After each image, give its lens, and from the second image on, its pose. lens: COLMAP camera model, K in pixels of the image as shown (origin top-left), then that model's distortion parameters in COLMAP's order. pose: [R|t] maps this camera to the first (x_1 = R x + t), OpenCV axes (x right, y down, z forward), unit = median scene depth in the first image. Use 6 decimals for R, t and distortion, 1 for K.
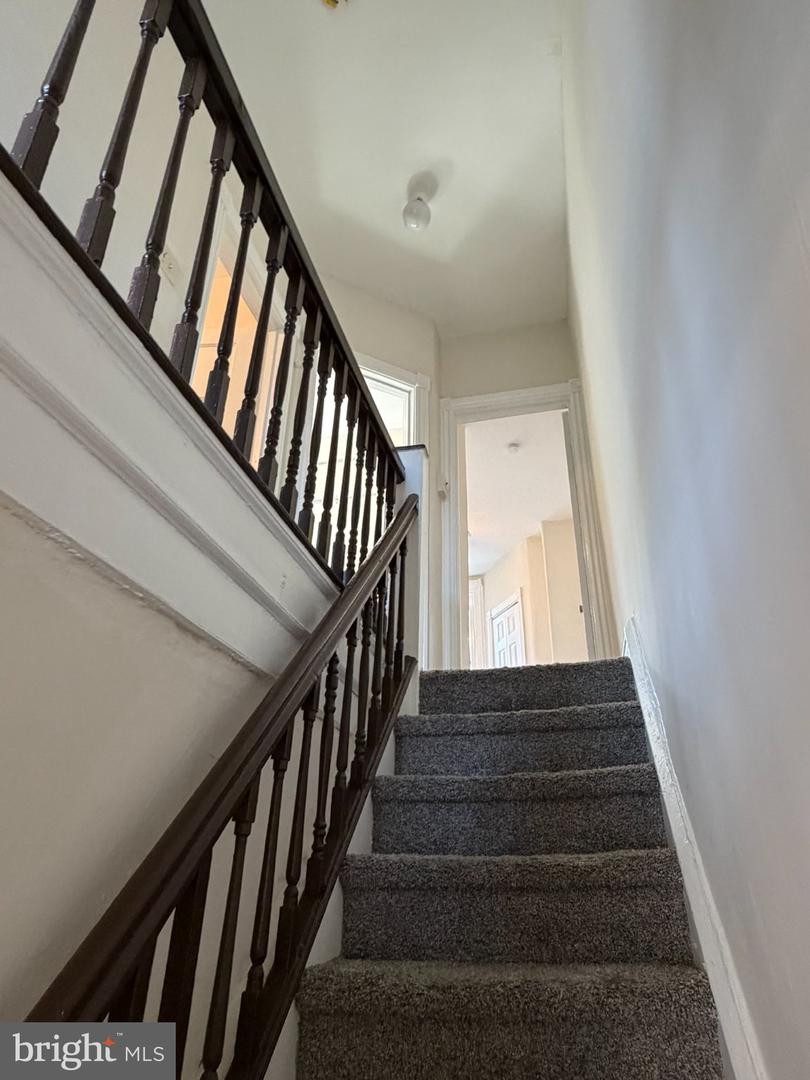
lens RADIAL K [[673.1, 0, 404.9], [0, 673.1, 536.7], [0, 0, 1]] dist [-0.001729, 0.003490]
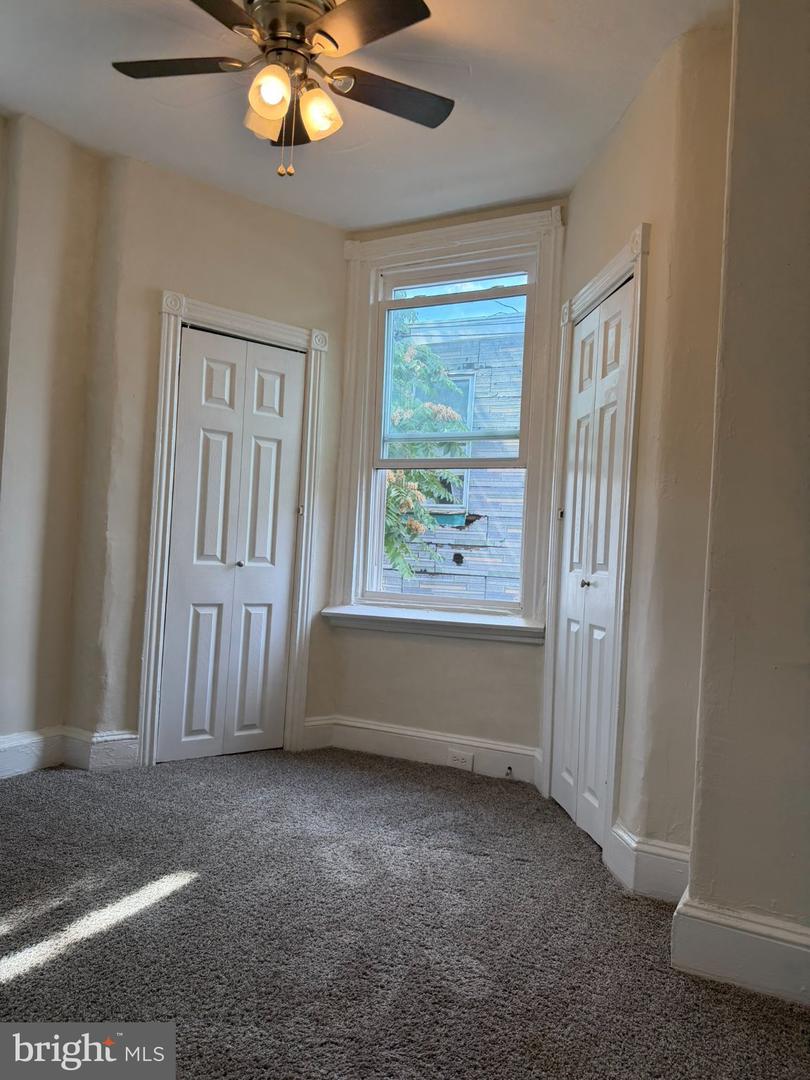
lens RADIAL K [[763.1, 0, 405.0], [0, 763.1, 540.0], [0, 0, 1]] dist [0.063788, -0.136854]
pose [[0.974540, 0.030600, -0.222117, 0.242363], [0.067999, 0.903649, 0.422840, 0.081460], [0.213655, -0.427178, 0.878562, 0.999072]]
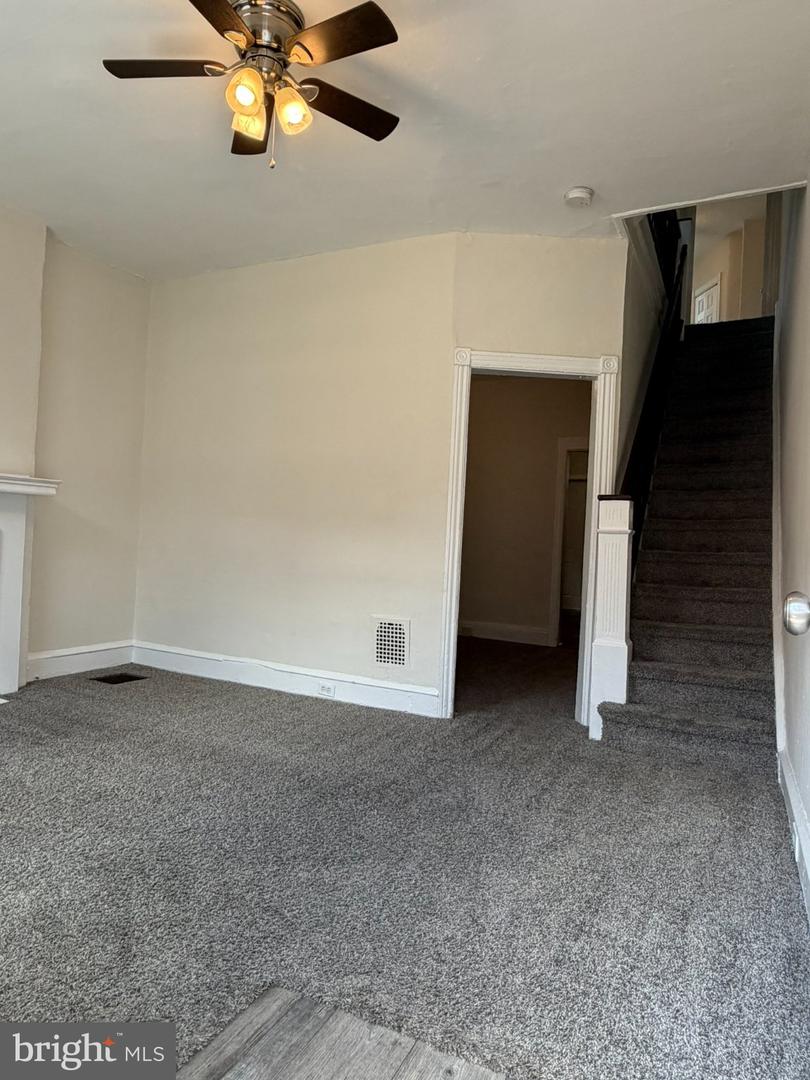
lens RADIAL K [[673.1, 0, 404.9], [0, 673.1, 536.7], [0, 0, 1]] dist [-0.001729, 0.003490]
pose [[0.973756, 0.023841, -0.226343, -0.226482], [0.078625, 0.898033, 0.432845, -0.144660], [0.213582, -0.439282, 0.872590, -0.981342]]
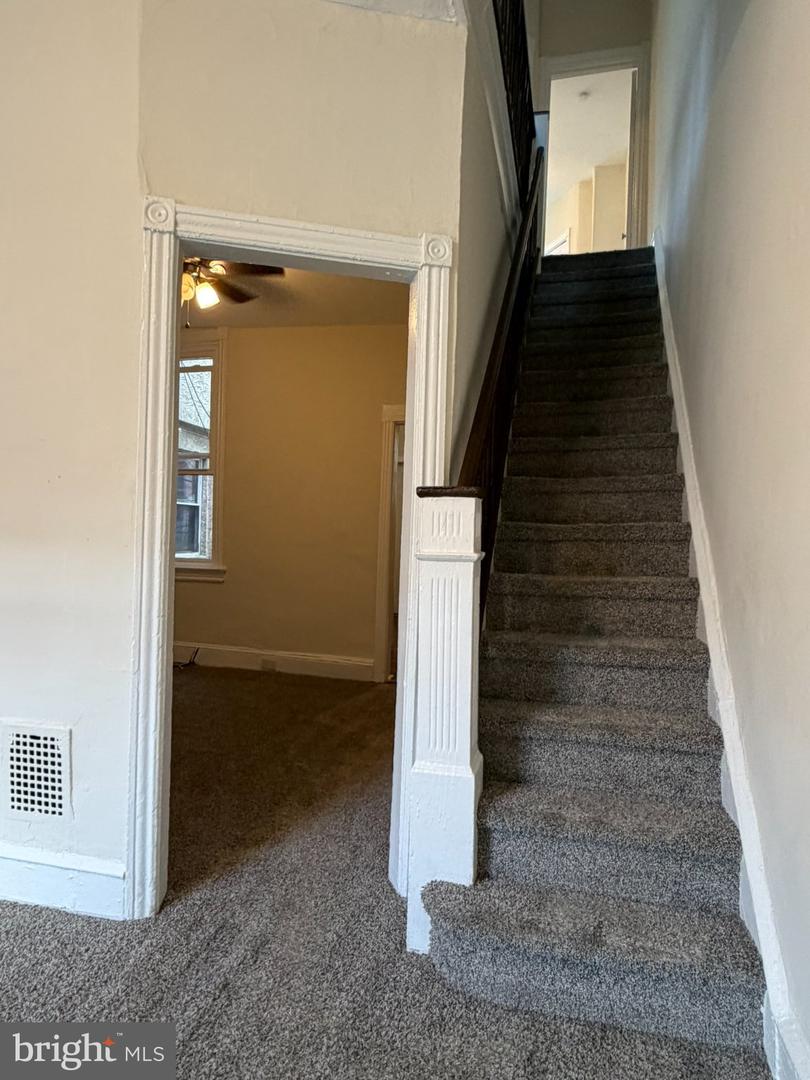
lens RADIAL K [[673.1, 0, 404.9], [0, 673.1, 536.7], [0, 0, 1]] dist [-0.001729, 0.003490]
pose [[0.999915, 0.010205, -0.008128, -0.187888], [-0.005289, 0.886624, 0.462461, 0.015273], [0.011926, -0.462379, 0.886602, -0.583333]]
